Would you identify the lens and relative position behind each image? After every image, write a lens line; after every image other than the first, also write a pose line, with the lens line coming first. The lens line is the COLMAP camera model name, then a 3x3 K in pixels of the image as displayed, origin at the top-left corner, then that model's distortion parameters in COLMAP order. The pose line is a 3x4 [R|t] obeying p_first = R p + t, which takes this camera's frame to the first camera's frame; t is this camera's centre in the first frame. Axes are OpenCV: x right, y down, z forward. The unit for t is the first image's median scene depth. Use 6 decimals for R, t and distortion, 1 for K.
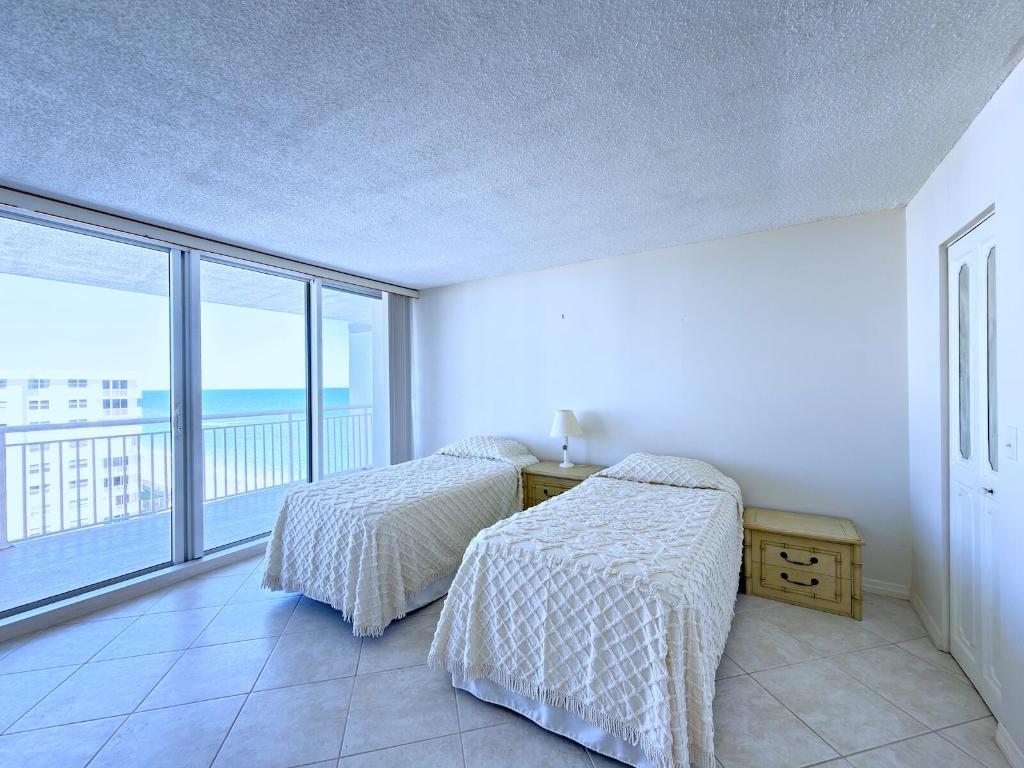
lens RADIAL K [[416.3, 0, 516.2], [0, 416.3, 383.2], [0, 0, 1]] dist [-0.001919, 0.000683]
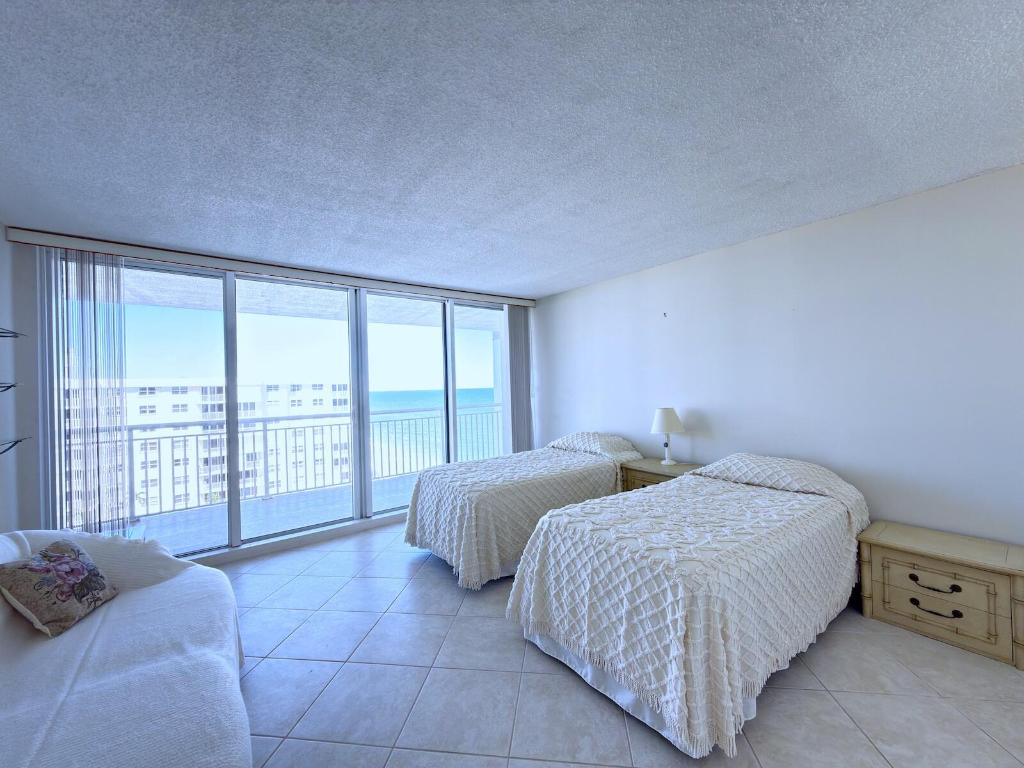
lens RADIAL K [[416.3, 0, 527.9], [0, 416.3, 382.7], [0, 0, 1]] dist [-0.001919, 0.000683]
pose [[0.936403, -0.017228, -0.350505, 0.213872], [0.018173, 0.999835, -0.000594, -0.002197], [0.350457, -0.005814, 0.936561, -0.083006]]
